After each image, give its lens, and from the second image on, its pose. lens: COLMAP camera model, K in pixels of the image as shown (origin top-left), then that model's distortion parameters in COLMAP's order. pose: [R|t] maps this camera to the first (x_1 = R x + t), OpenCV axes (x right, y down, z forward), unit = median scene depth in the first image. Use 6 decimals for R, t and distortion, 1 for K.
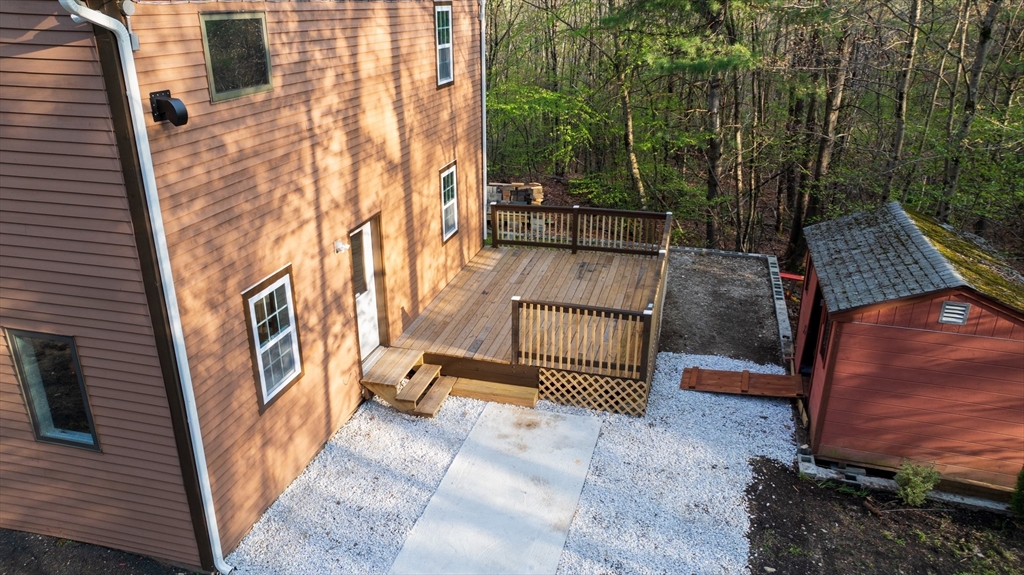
lens RADIAL K [[737.8, 0, 508.5], [0, 737.8, 286.6], [0, 0, 1]] dist [-0.005553, 0.006297]
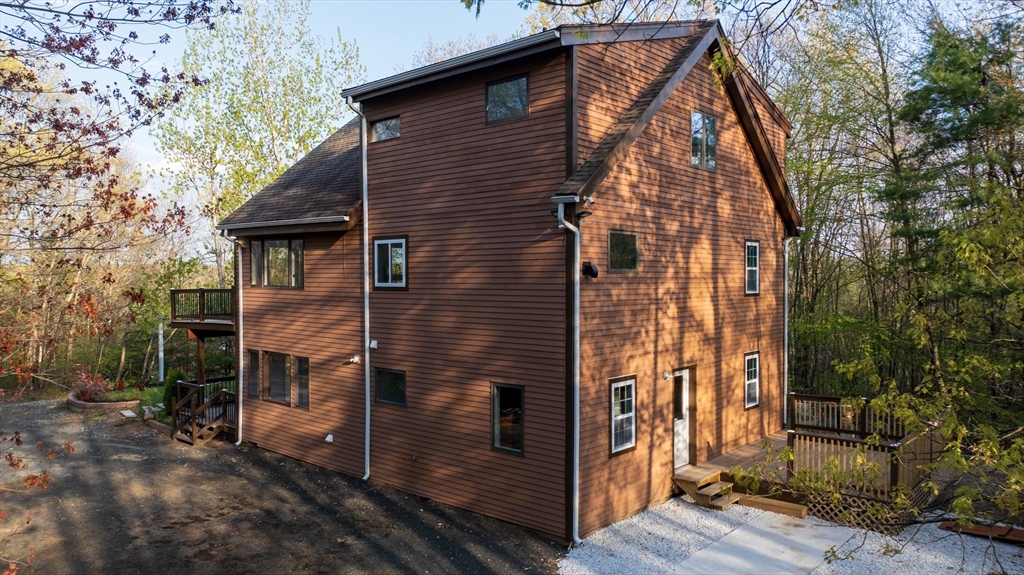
lens RADIAL K [[737.8, 0, 512.4], [0, 737.8, 284.1], [0, 0, 1]] dist [-0.005553, 0.006297]
pose [[0.900896, 0.007860, -0.433963, 0.150156], [-0.161075, 0.934490, -0.317463, 0.306237], [0.403039, 0.355902, 0.843145, -0.511847]]
